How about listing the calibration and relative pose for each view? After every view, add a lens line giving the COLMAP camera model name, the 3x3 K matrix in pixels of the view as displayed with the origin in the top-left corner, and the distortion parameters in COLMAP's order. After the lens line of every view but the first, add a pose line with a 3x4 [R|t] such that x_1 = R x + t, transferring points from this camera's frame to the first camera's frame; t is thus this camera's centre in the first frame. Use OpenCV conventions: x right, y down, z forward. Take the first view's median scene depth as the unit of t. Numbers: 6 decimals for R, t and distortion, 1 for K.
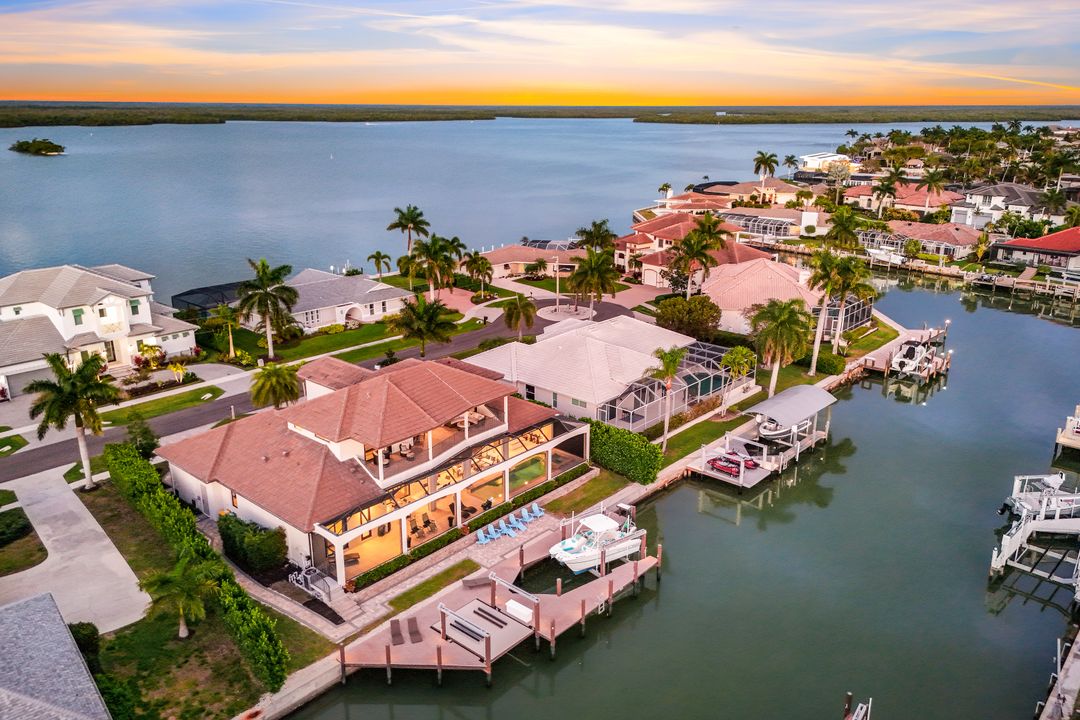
lens RADIAL K [[794.5, 0, 539.5], [0, 794.5, 391.9], [0, 0, 1]] dist [0.040097, -0.003879]
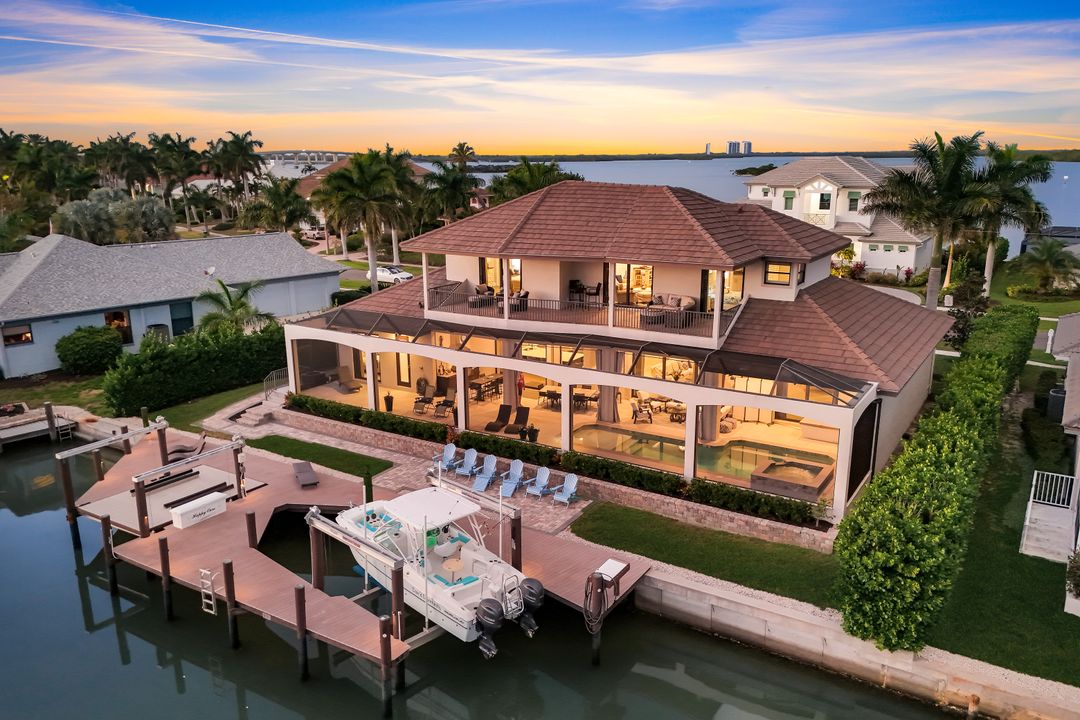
lens RADIAL K [[829.5, 0, 539.6], [0, 829.5, 377.1], [0, 0, 1]] dist [0.033054, -0.004500]
pose [[0.166463, 0.257695, -0.951779, 0.298890], [-0.330571, 0.923972, 0.192351, 0.001130], [0.928985, 0.282612, 0.238994, 0.584110]]
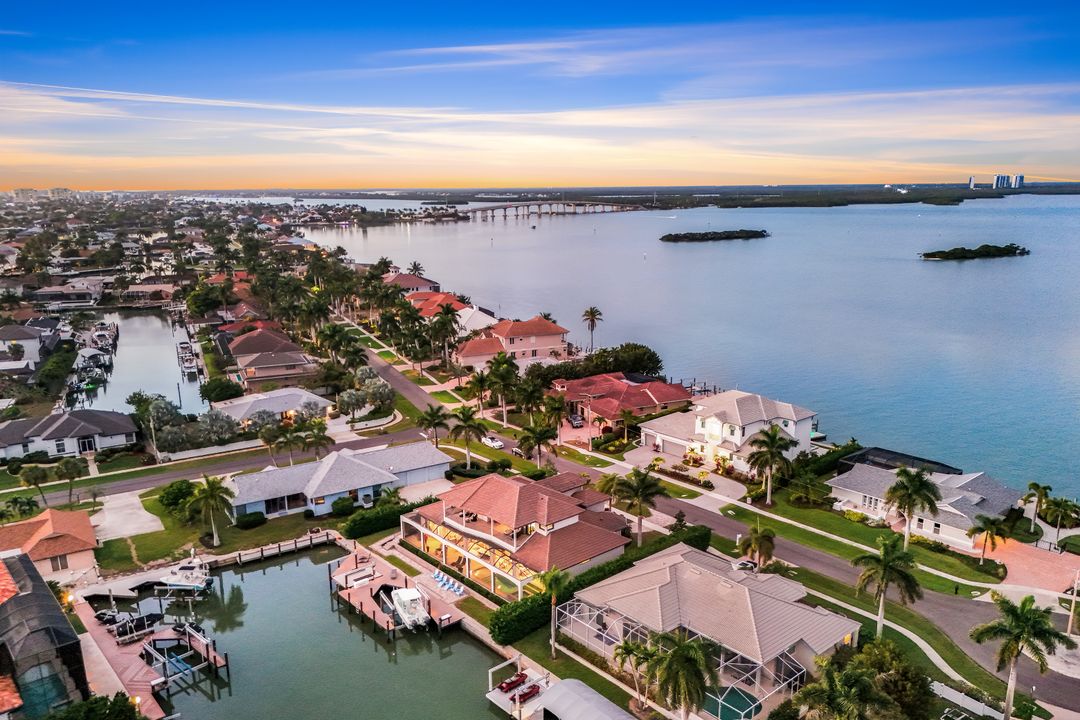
lens RADIAL K [[794.5, 0, 539.5], [0, 794.5, 391.9], [0, 0, 1]] dist [0.040097, -0.003879]
pose [[-0.118175, 0.243206, -0.962749, 0.950125], [-0.332441, 0.903904, 0.269147, -0.461781], [0.935691, 0.351863, -0.025967, 0.719590]]
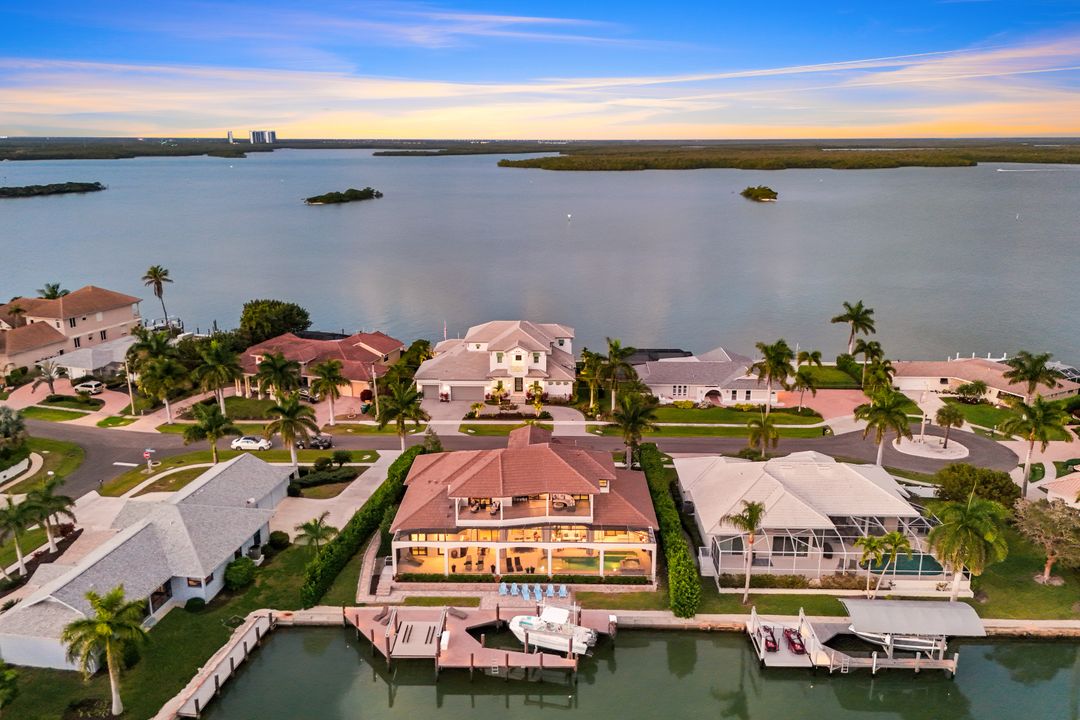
lens RADIAL K [[794.5, 0, 539.5], [0, 794.5, 391.9], [0, 0, 1]] dist [0.040097, -0.003879]
pose [[0.651291, 0.225079, -0.724679, 0.545407], [-0.254619, 0.964452, 0.070716, -0.154378], [0.714835, 0.138461, 0.685448, 0.061713]]
